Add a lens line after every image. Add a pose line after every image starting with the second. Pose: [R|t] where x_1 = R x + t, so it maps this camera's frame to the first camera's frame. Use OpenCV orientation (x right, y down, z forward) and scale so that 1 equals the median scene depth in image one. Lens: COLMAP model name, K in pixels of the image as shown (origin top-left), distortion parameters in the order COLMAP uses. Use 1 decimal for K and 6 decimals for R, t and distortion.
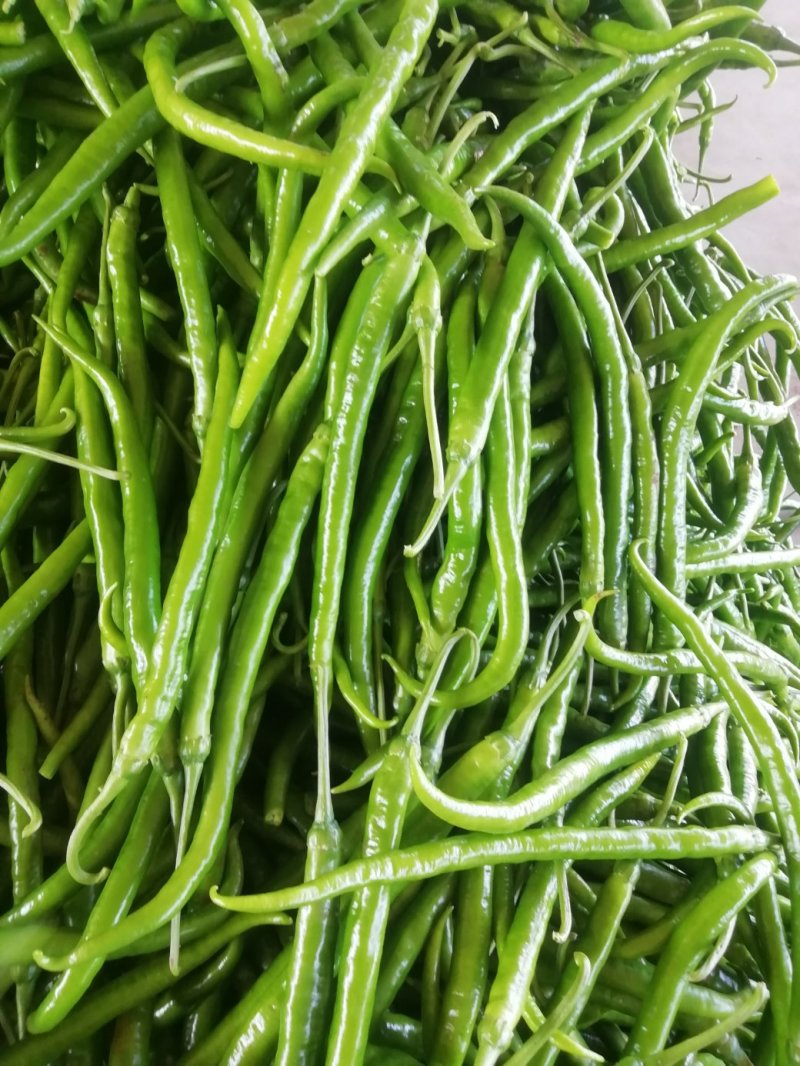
lens RADIAL K [[863.9, 0, 426.8], [0, 863.9, 535.3], [0, 0, 1]] dist [0.081199, -0.069382]
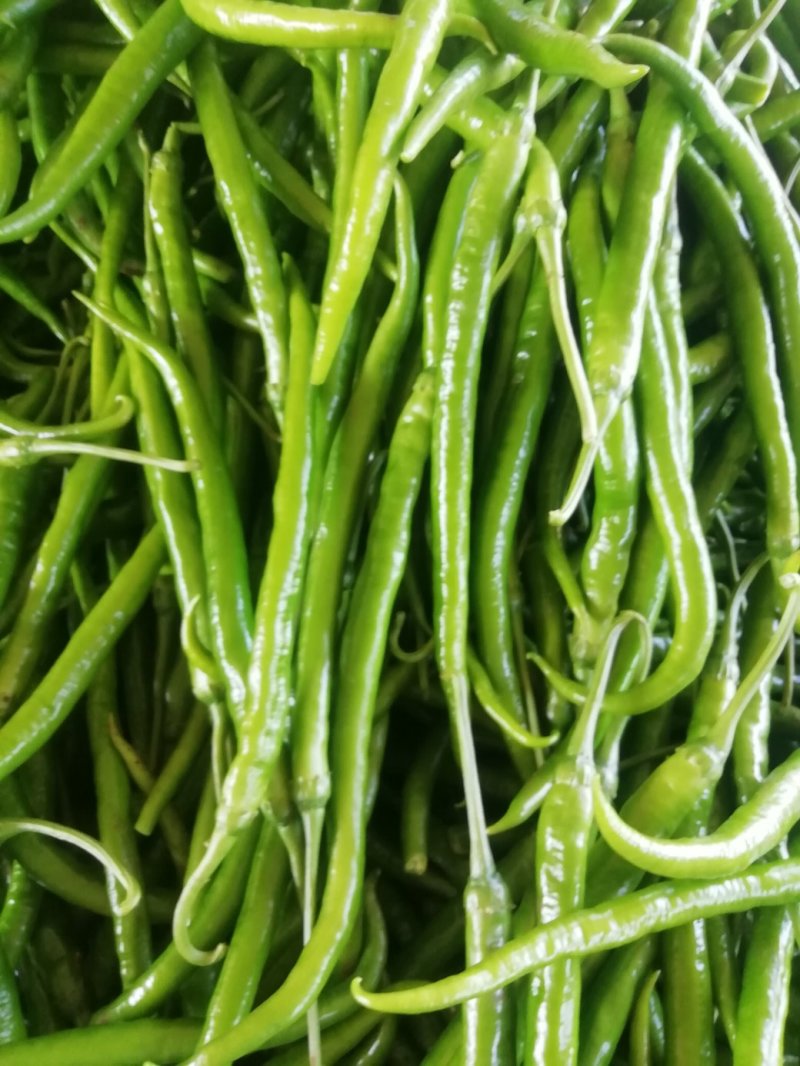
lens RADIAL K [[769.4, 0, 400.0], [0, 769.4, 533.0], [0, 0, 1]] dist [0.060034, -0.002768]
pose [[0.987037, -0.105787, -0.120696, -0.071439], [0.106099, 0.994348, -0.003857, 0.018798], [0.120422, -0.008999, 0.992682, 0.289818]]
